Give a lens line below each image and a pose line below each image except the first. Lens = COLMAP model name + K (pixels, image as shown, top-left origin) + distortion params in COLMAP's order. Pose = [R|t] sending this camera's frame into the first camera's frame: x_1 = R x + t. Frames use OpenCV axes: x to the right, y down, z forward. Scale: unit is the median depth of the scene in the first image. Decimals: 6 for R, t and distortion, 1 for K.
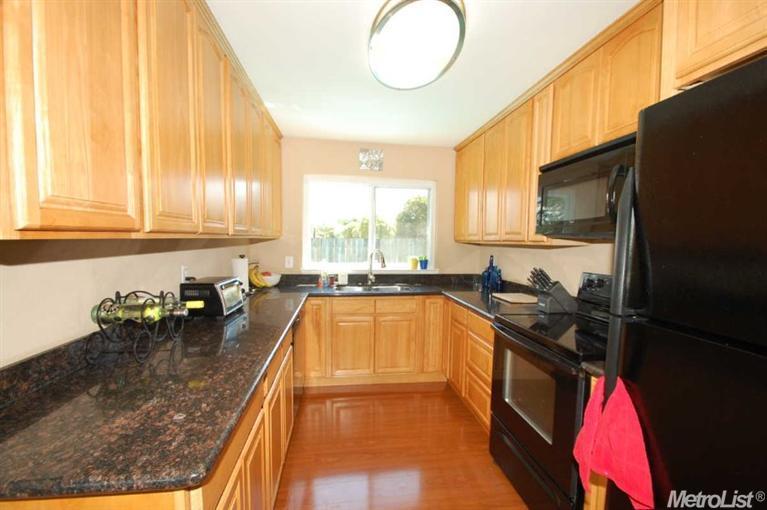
lens RADIAL K [[339.2, 0, 389.1], [0, 339.2, 265.3], [0, 0, 1]] dist [0.001613, -0.000411]
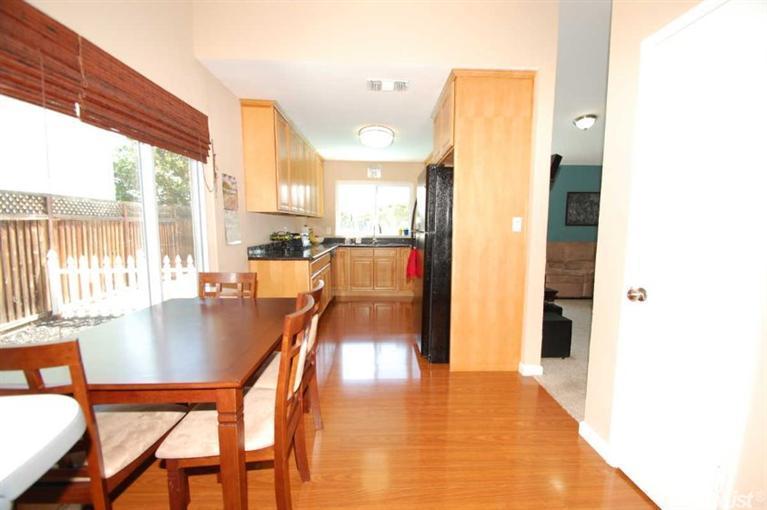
lens RADIAL K [[342.2, 0, 383.5], [0, 342.2, 255.0], [0, 0, 1]] dist [0.001117, -0.000041]
pose [[0.992670, 0.000536, -0.120857, 0.225442], [0.000668, 0.999951, 0.009916, 0.106606], [0.120856, -0.009924, 0.992620, -0.809179]]
